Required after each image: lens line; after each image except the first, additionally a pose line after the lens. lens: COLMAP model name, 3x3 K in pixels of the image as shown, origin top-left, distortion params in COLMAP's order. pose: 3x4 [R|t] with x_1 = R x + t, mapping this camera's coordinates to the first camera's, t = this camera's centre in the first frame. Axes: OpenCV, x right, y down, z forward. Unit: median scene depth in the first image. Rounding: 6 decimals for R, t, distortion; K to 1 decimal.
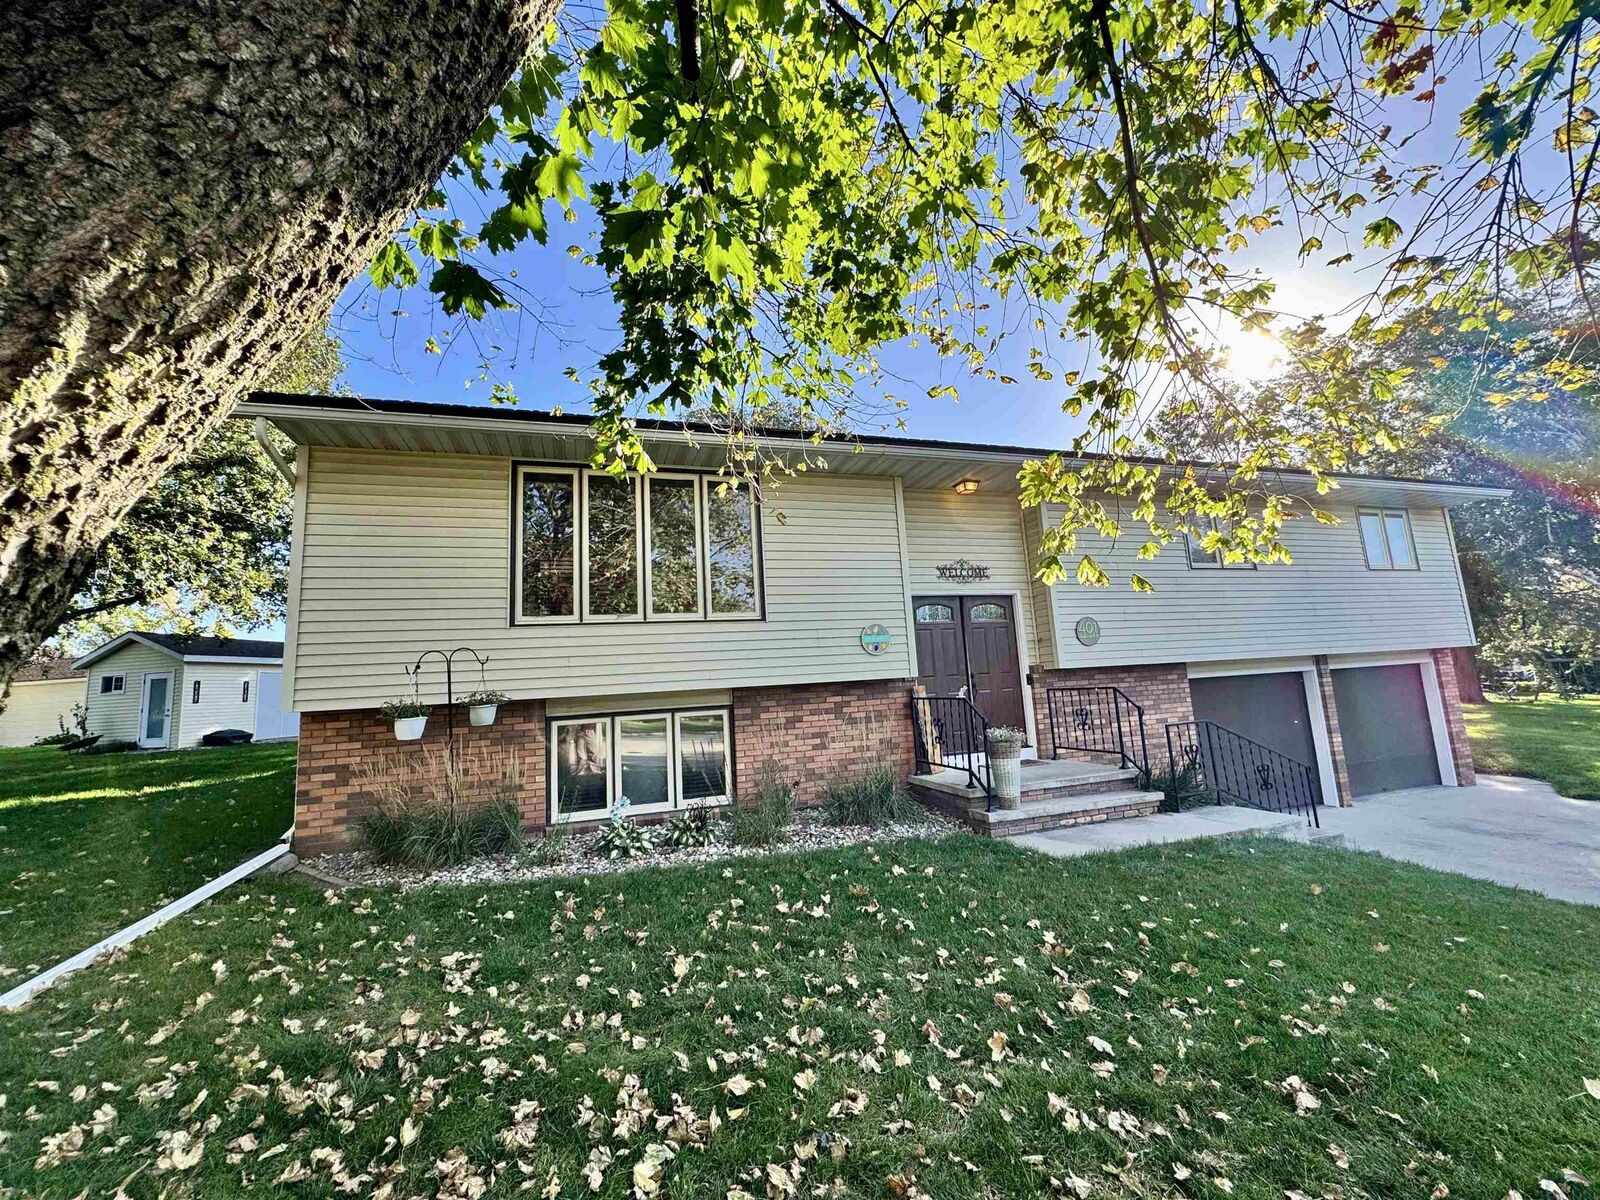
lens RADIAL K [[636.7, 0, 798.2], [0, 636.7, 594.5], [0, 0, 1]] dist [-0.003790, 0.000152]
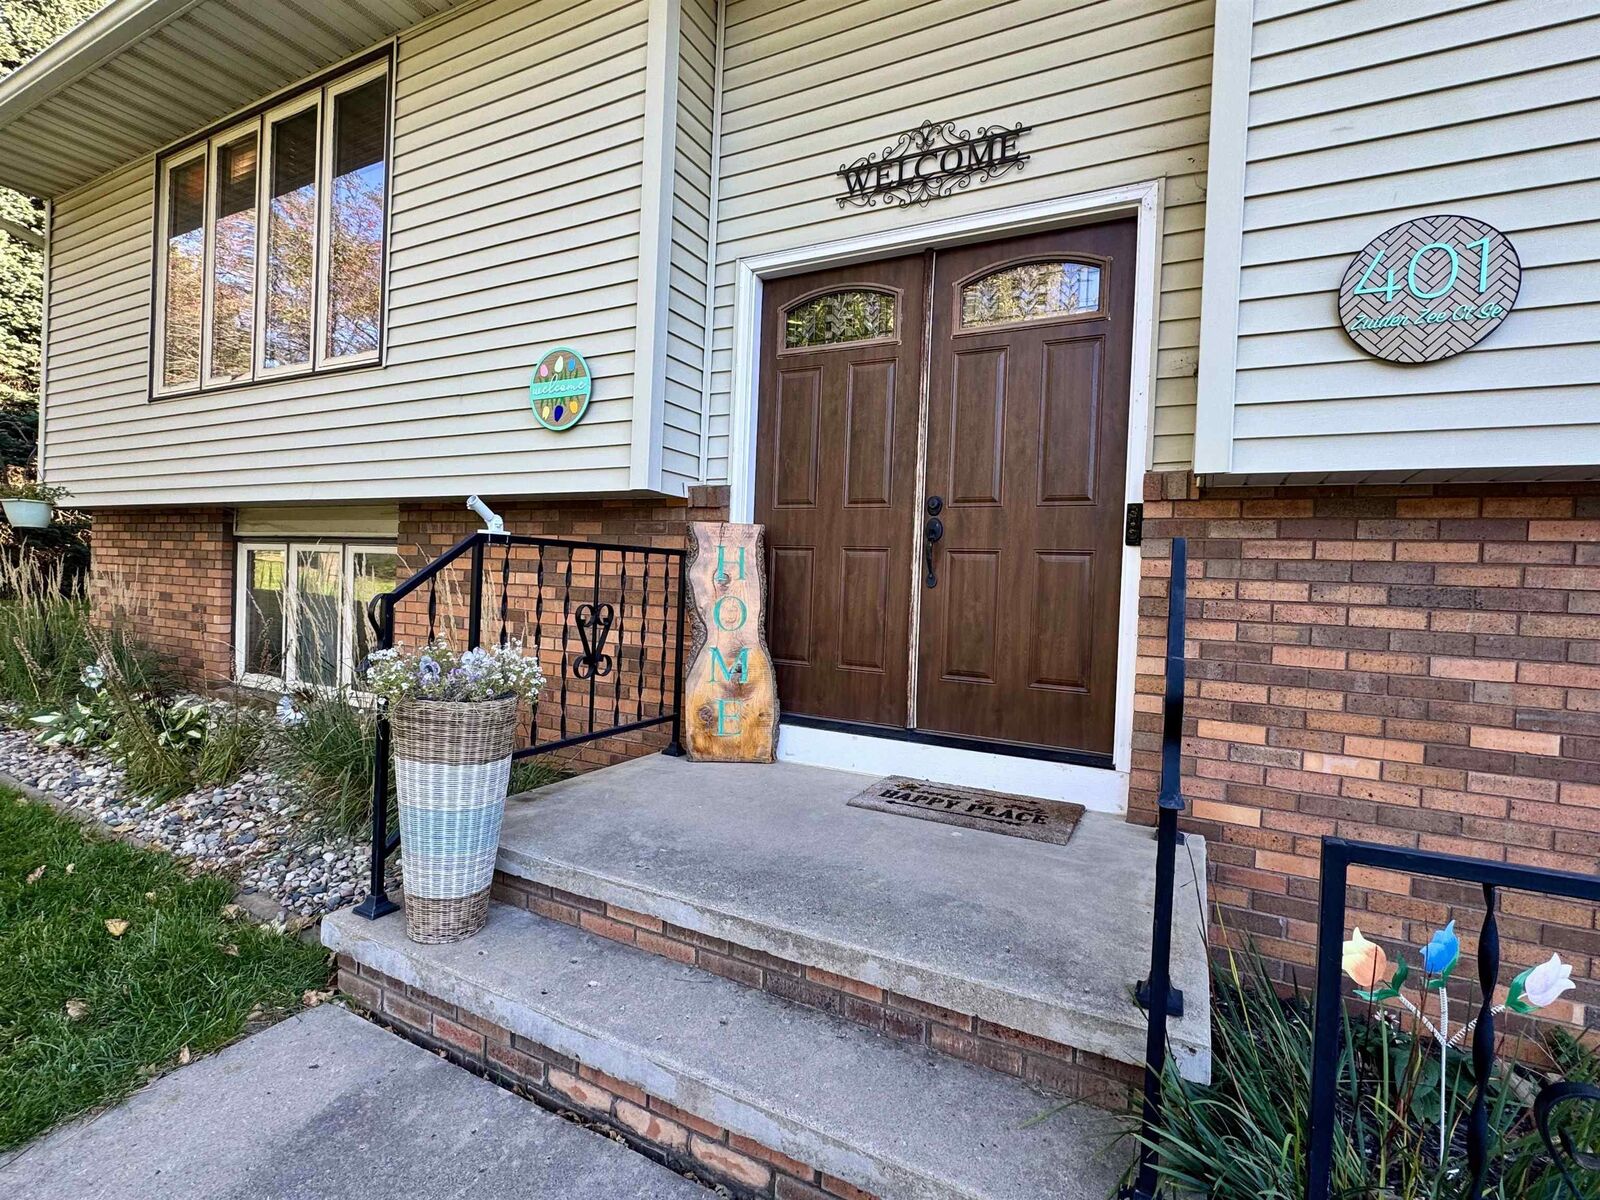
lens RADIAL K [[759.3, 0, 798.0], [0, 759.3, 594.9], [0, 0, 1]] dist [-0.002932, -0.000912]
pose [[0.691173, 0.098878, -0.715893, 0.517685], [0.026679, 0.986430, 0.162002, 0.111918], [0.722197, -0.131070, 0.679156, 0.709456]]
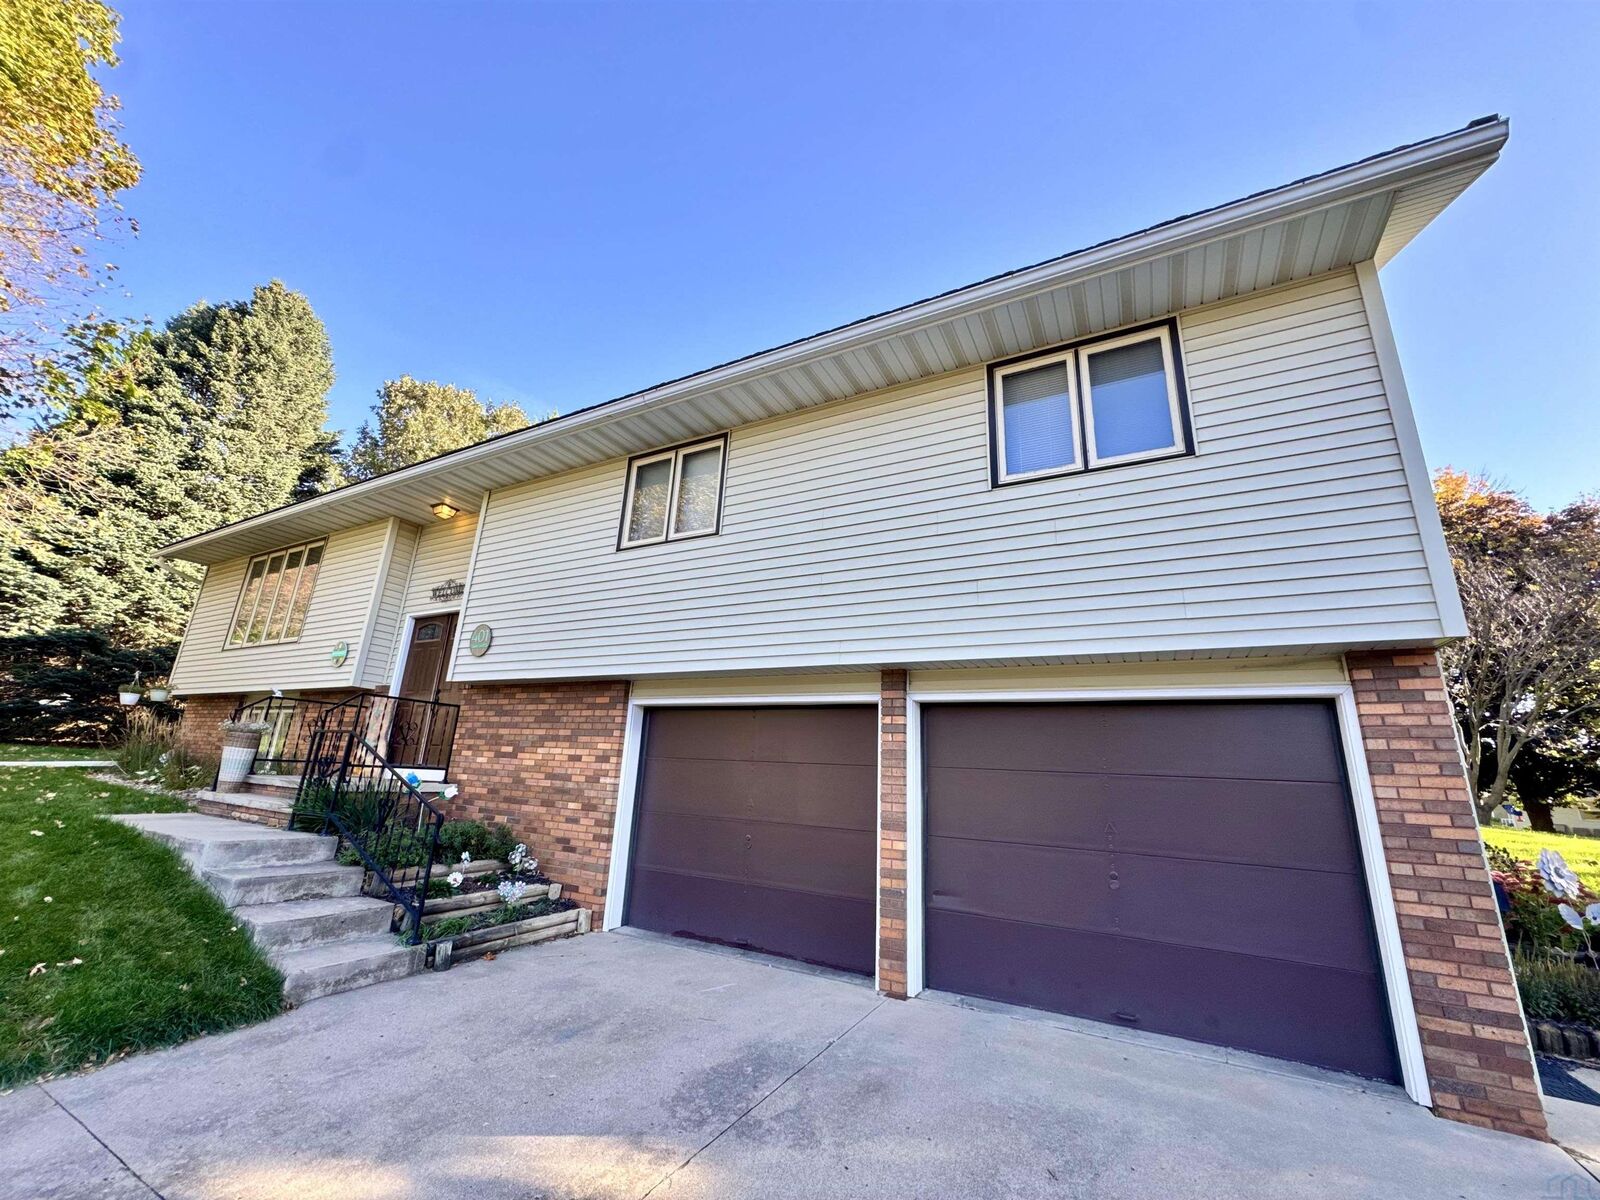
lens RADIAL K [[636.7, 0, 798.2], [0, 636.7, 594.5], [0, 0, 1]] dist [-0.003790, 0.000152]
pose [[0.680048, -0.114769, -0.724129, 1.453179], [0.020112, 0.990220, -0.138055, 0.130027], [0.732892, 0.079320, 0.675705, 0.747449]]
